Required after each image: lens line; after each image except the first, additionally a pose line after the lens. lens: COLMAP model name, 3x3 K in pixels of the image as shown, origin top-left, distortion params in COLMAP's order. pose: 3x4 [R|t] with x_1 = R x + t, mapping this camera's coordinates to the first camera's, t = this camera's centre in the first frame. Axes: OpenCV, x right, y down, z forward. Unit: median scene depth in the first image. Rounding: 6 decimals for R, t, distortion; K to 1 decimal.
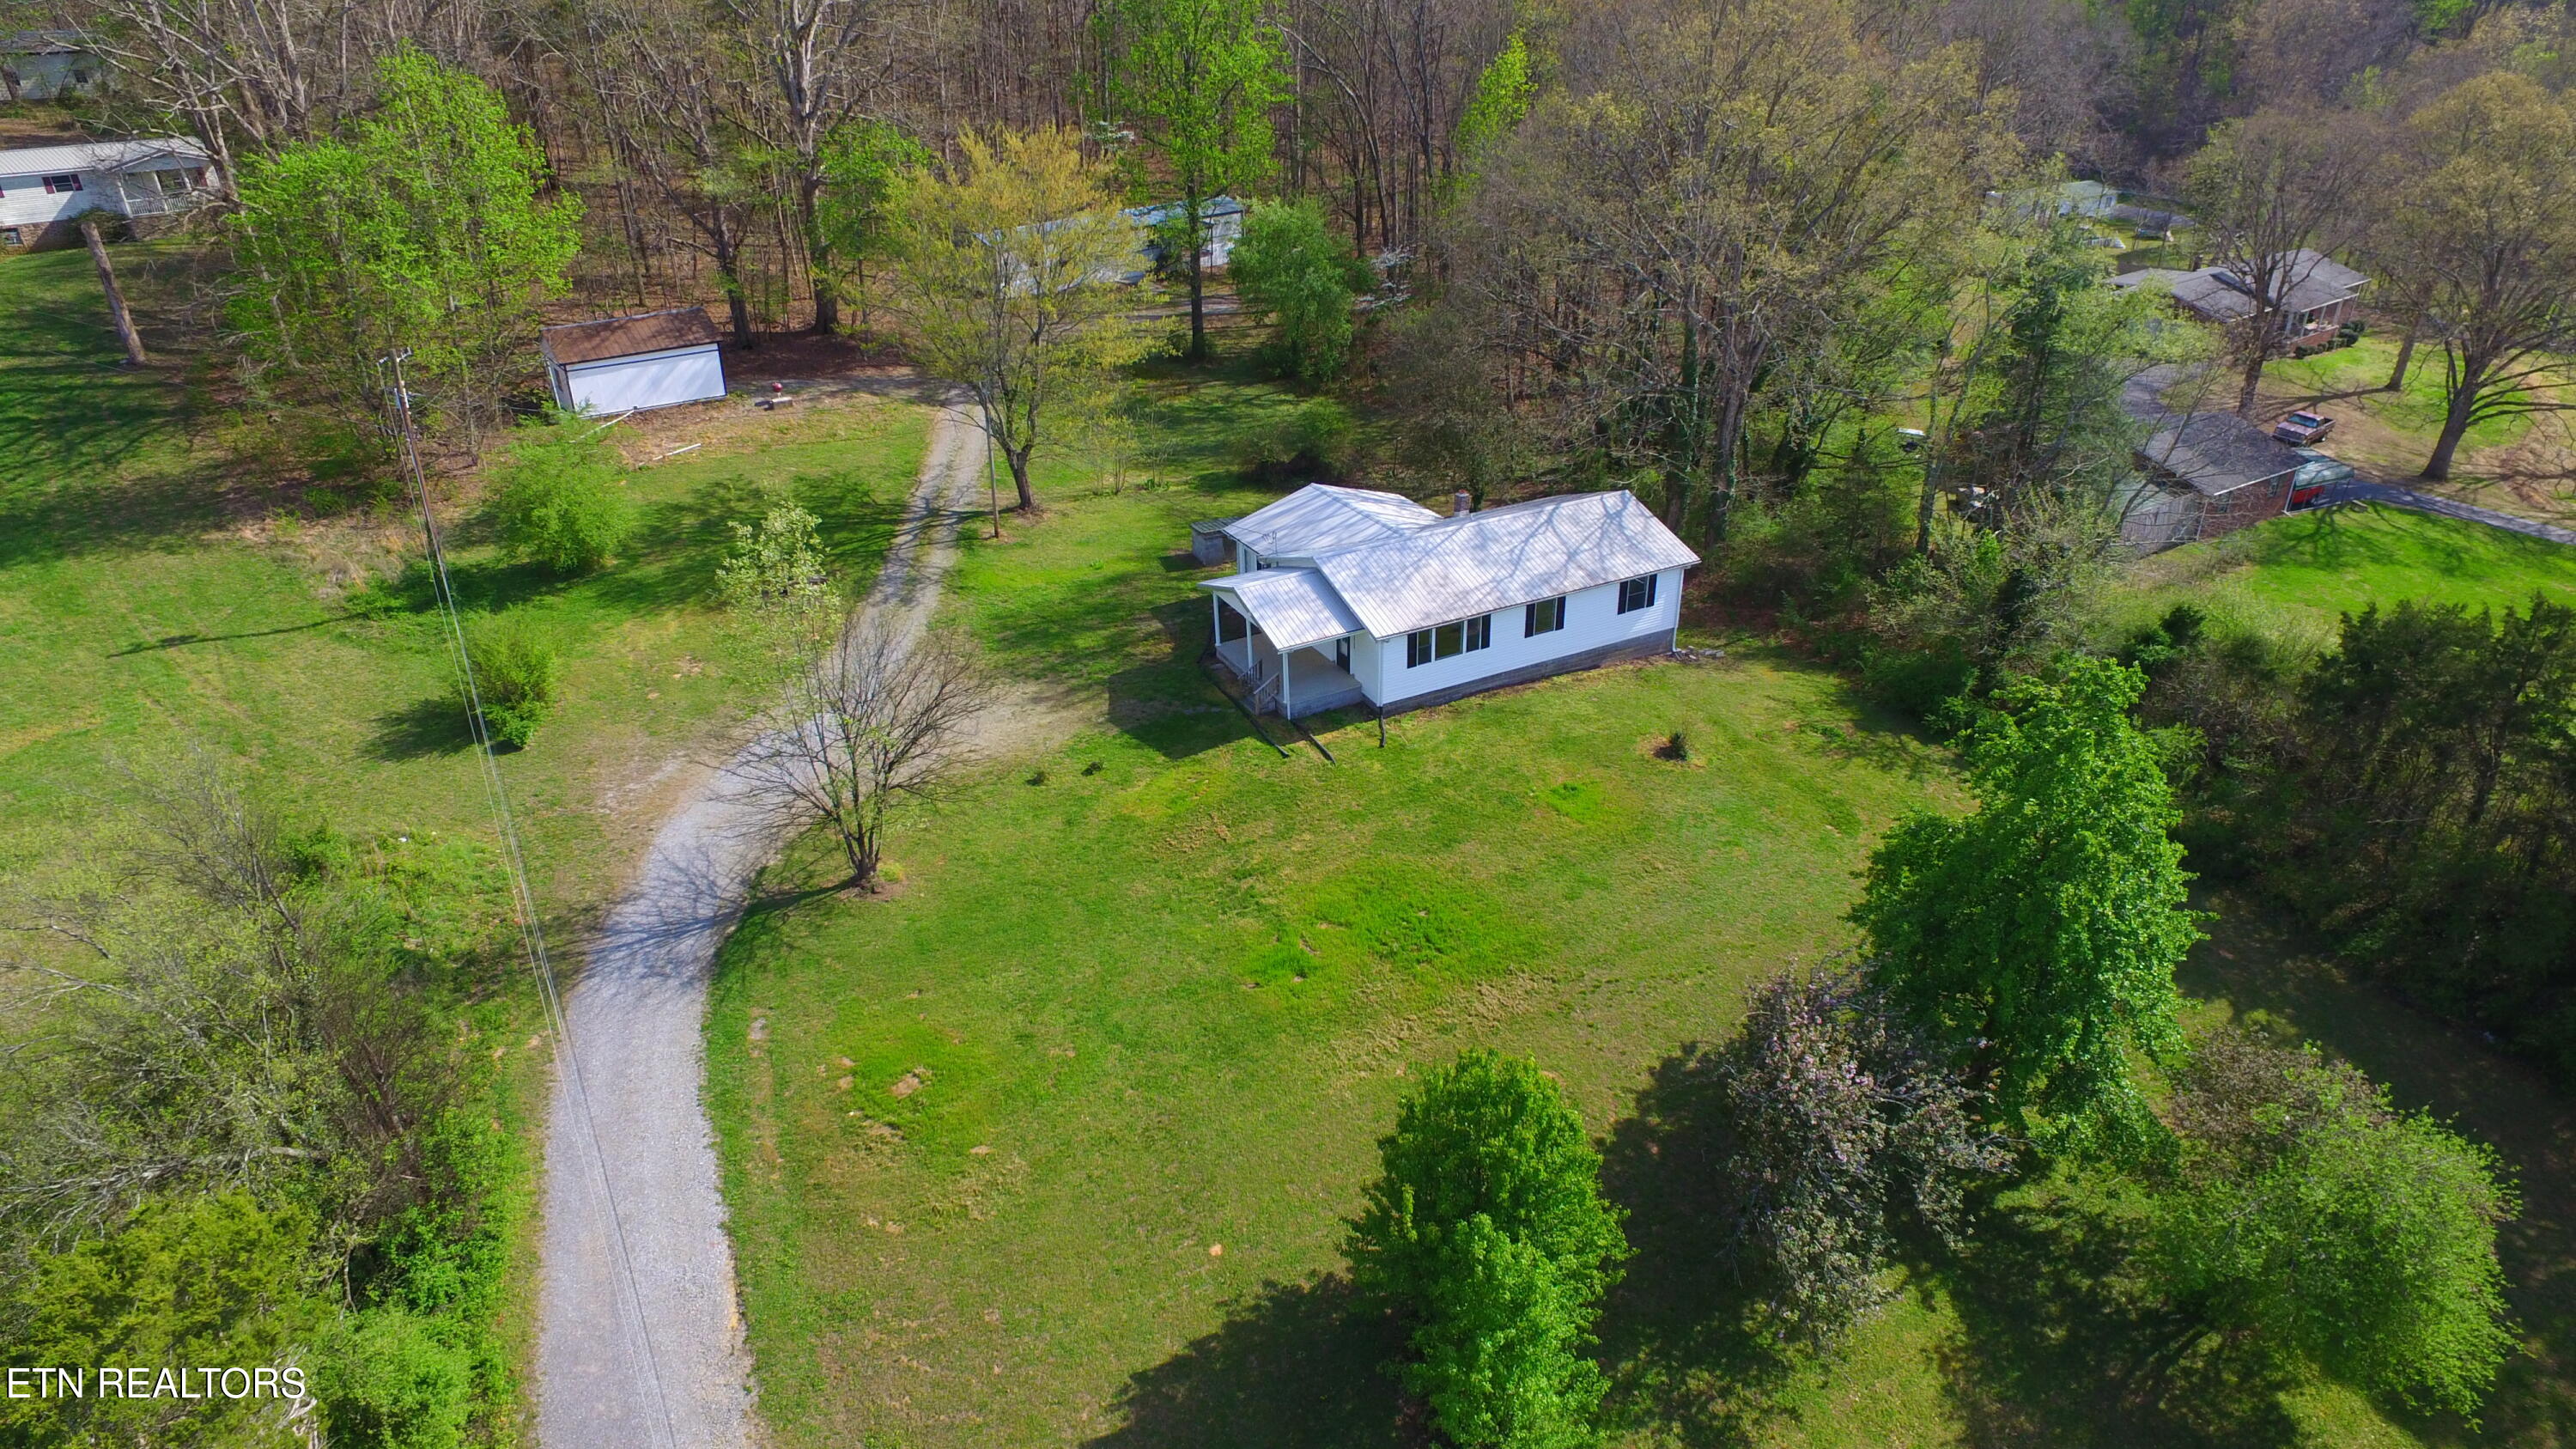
lens RADIAL K [[1543.0, 0, 1266.2], [0, 1543.0, 633.3], [0, 0, 1]] dist [-0.000905, 0.001685]
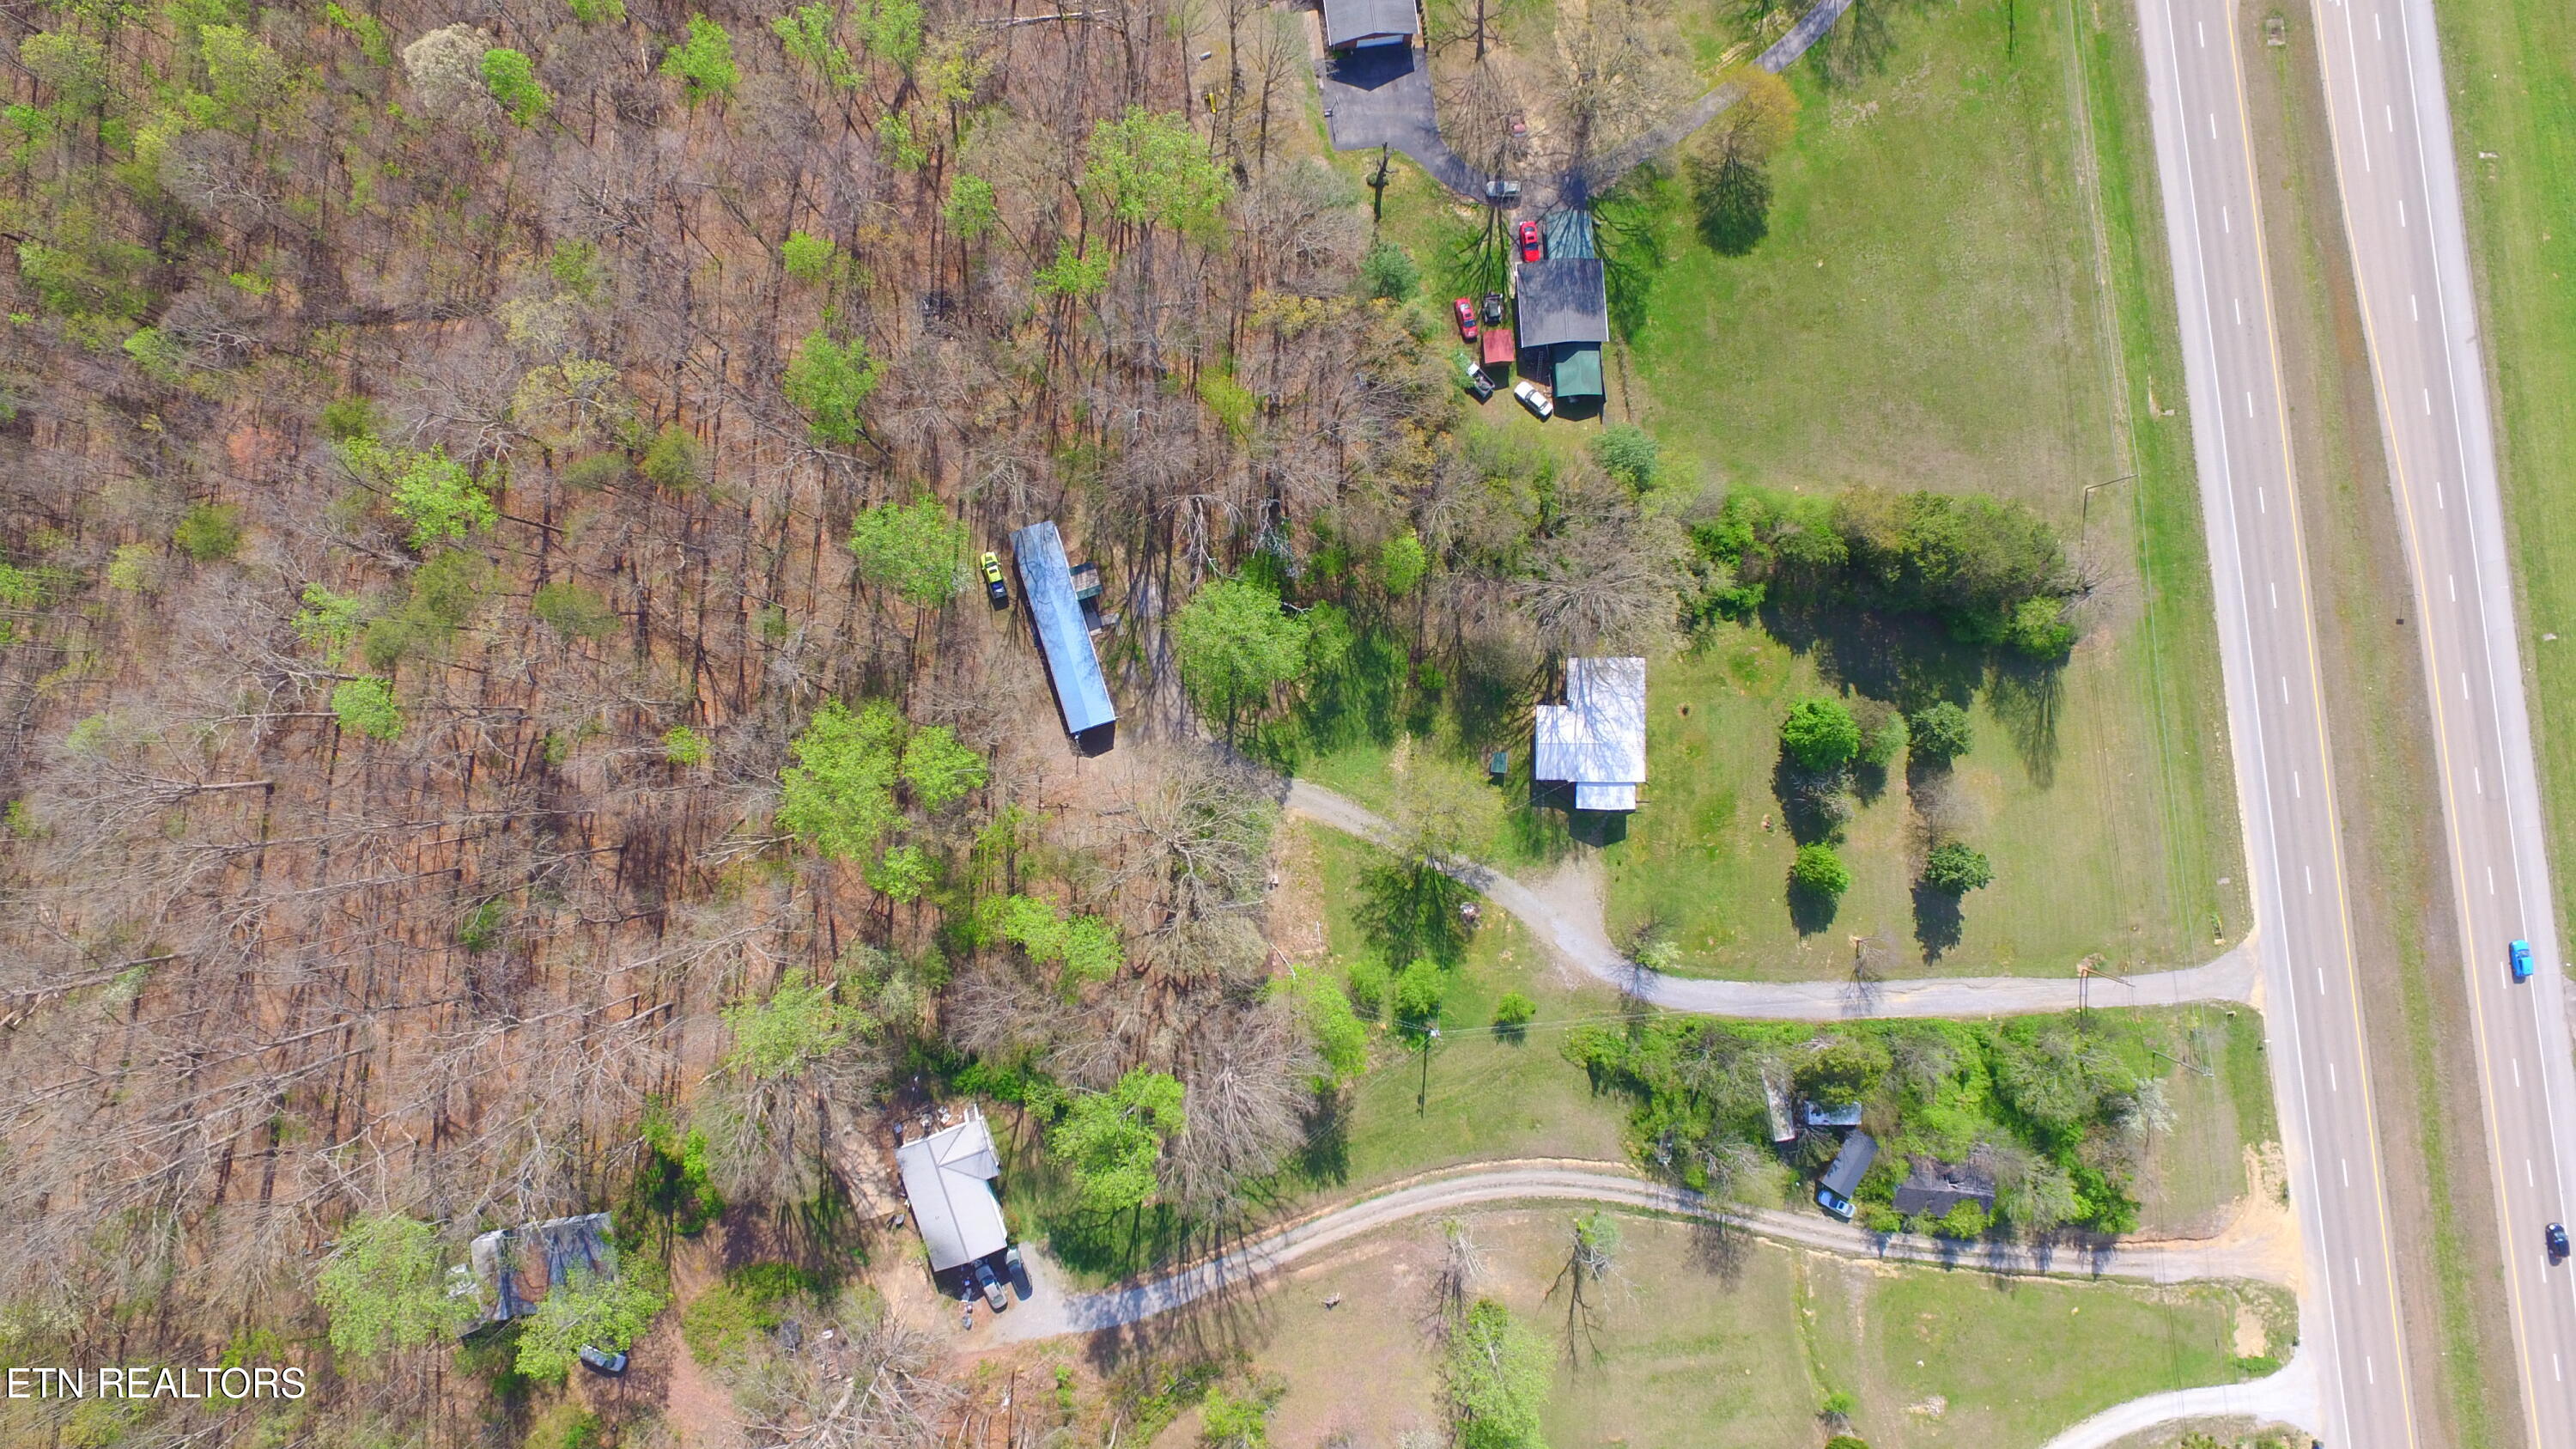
lens RADIAL K [[1504.8, 0, 1288.0], [0, 1504.8, 724.5], [0, 0, 1]] dist [-0.007137, -0.000634]
pose [[0.460644, -0.886139, 0.050636, -0.335427], [0.326189, 0.222068, 0.918851, -3.210808], [-0.825474, -0.406746, 0.391344, 0.370412]]
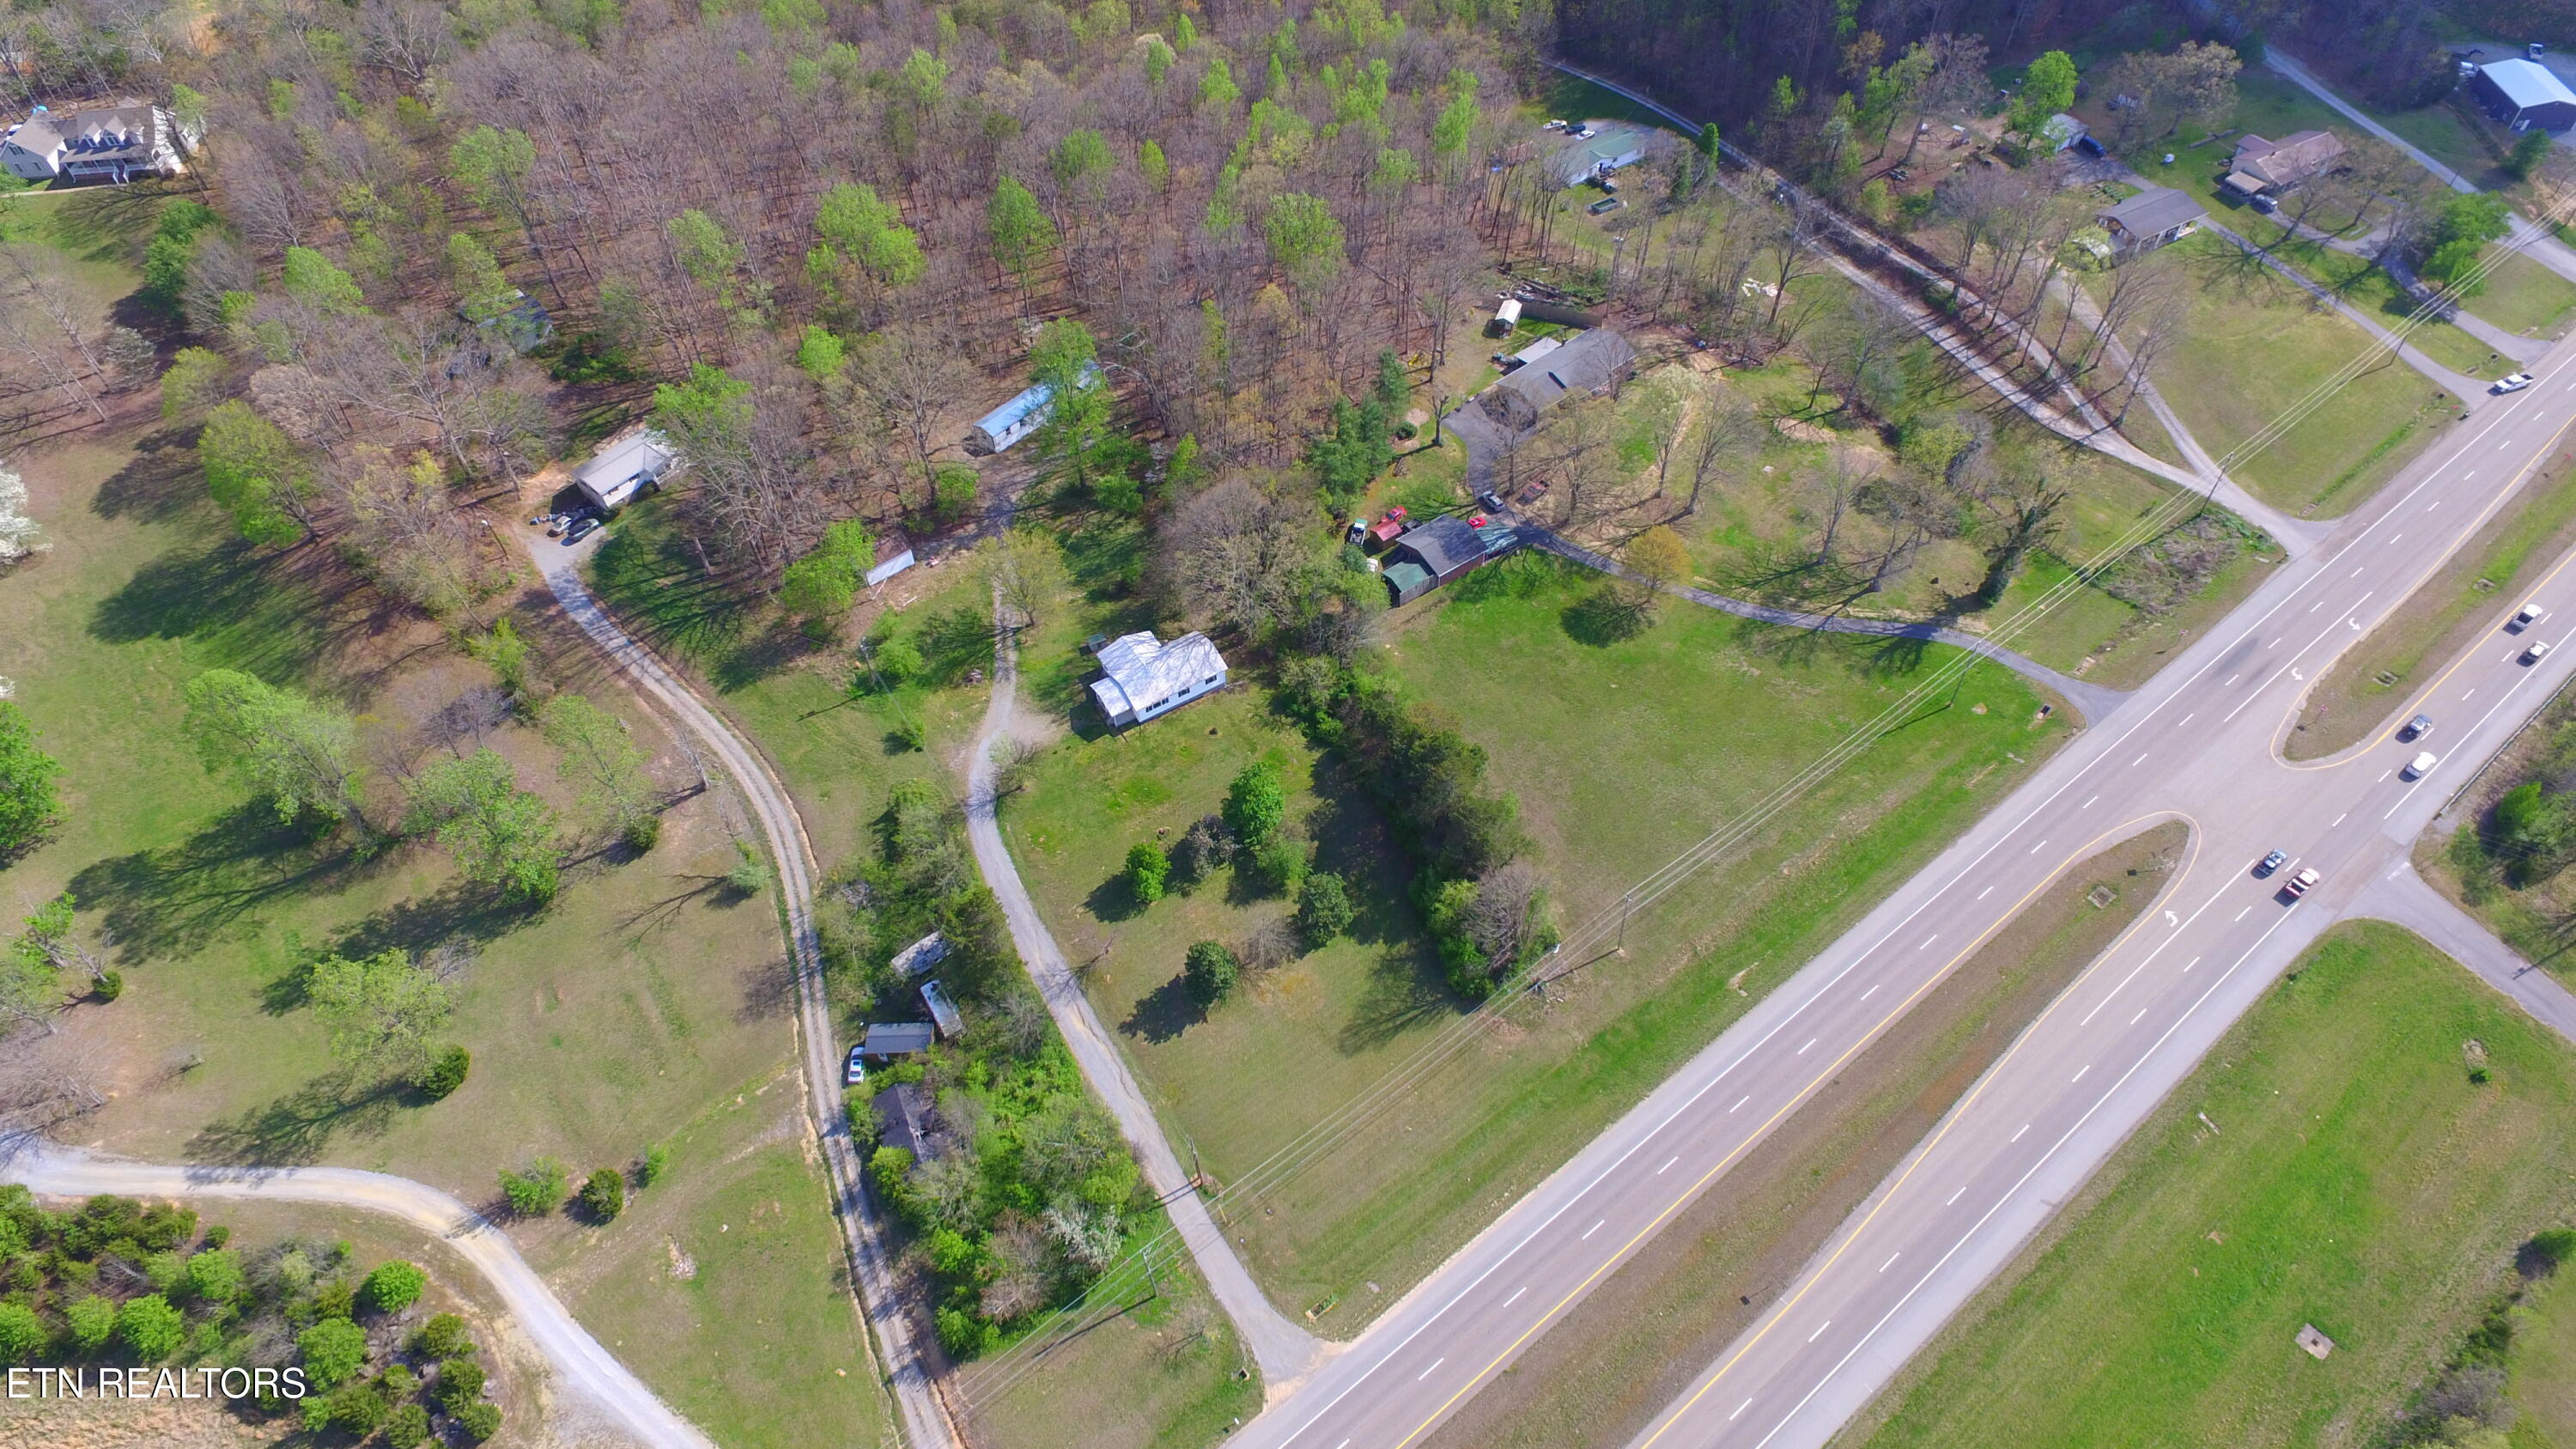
lens RADIAL K [[1504.8, 0, 1288.0], [0, 1504.8, 724.5], [0, 0, 1]] dist [-0.007137, -0.000634]
pose [[0.997425, -0.052520, 0.048835, 0.258036], [0.027110, 0.906545, 0.421238, -1.525163], [-0.066394, -0.418829, 0.905634, -2.447412]]
